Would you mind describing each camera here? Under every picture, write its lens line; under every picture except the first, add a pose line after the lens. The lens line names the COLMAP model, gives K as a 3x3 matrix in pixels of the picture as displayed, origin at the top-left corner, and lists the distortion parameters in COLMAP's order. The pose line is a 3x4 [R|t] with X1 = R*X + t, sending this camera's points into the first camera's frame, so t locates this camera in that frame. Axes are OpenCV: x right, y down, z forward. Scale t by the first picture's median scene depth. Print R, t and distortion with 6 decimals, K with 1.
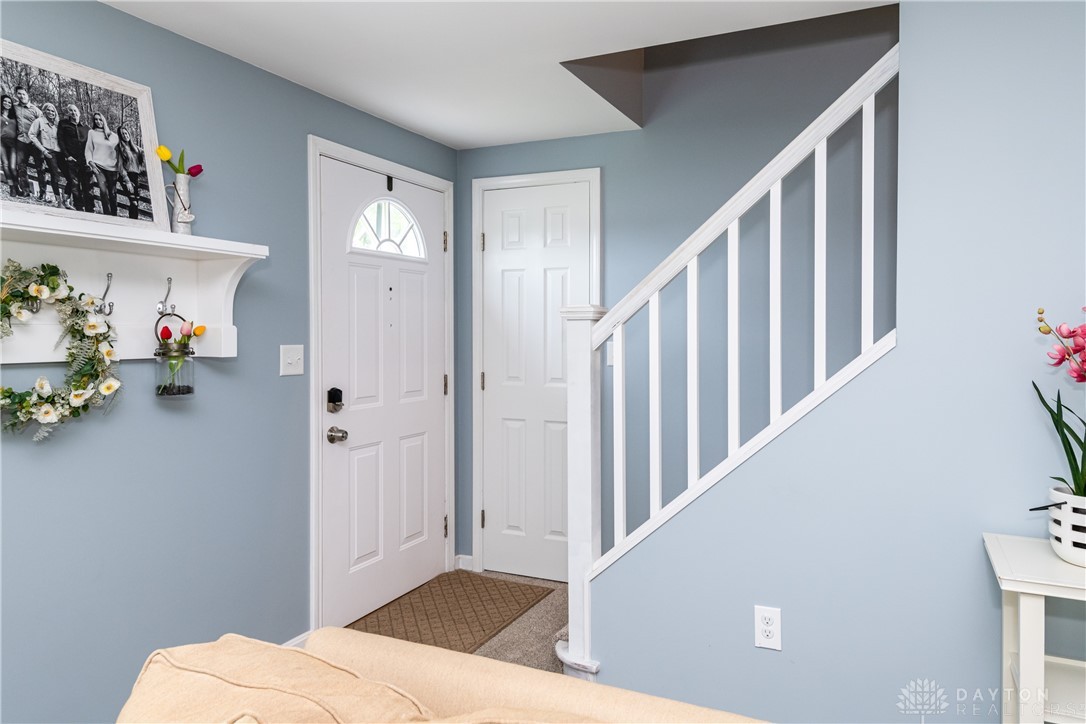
lens RADIAL K [[735.1, 0, 540.9], [0, 735.1, 335.0], [0, 0, 1]] dist [0.003889, 0.000981]
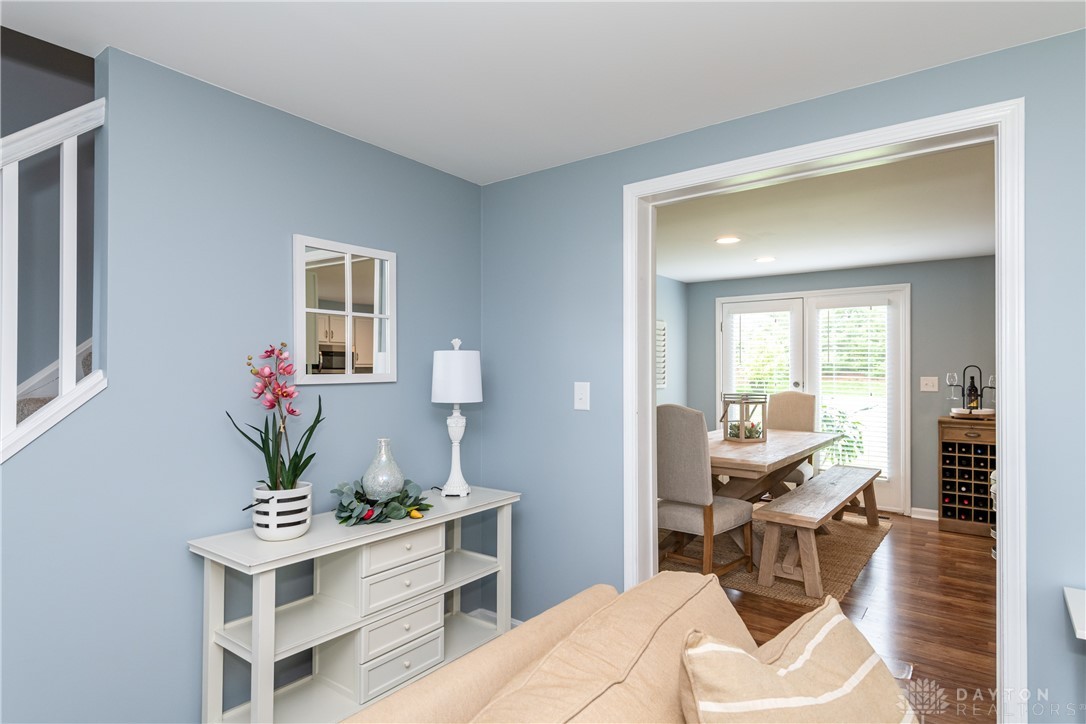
lens RADIAL K [[582.6, 0, 543.0], [0, 582.6, 362.0], [0, 0, 1]] dist [0.043553, -0.031632]
pose [[0.202283, 0.016370, 0.979190, -0.195667], [0.004583, 0.999834, -0.017662, -0.002321], [-0.979316, 0.008060, 0.202174, 0.208384]]
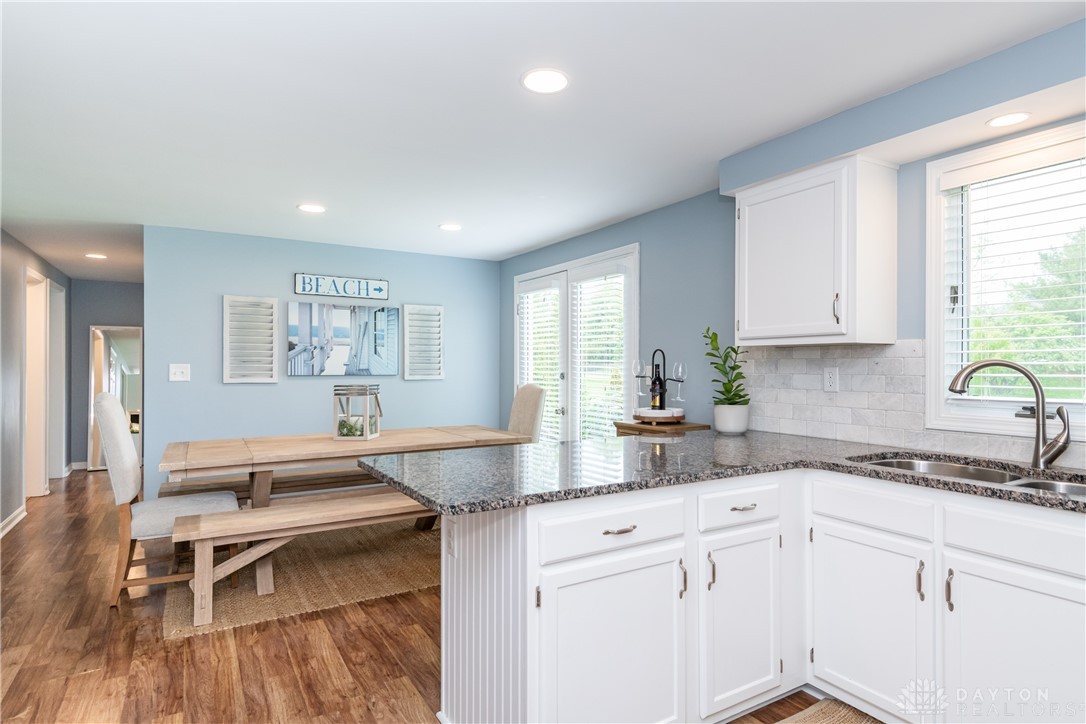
lens RADIAL K [[582.6, 0, 543.0], [0, 582.6, 362.0], [0, 0, 1]] dist [0.043553, -0.031632]
pose [[0.552624, 0.008346, 0.833389, 0.736700], [0.003684, 0.999916, -0.012457, 0.030507], [-0.833423, 0.009954, 0.552547, -1.426908]]
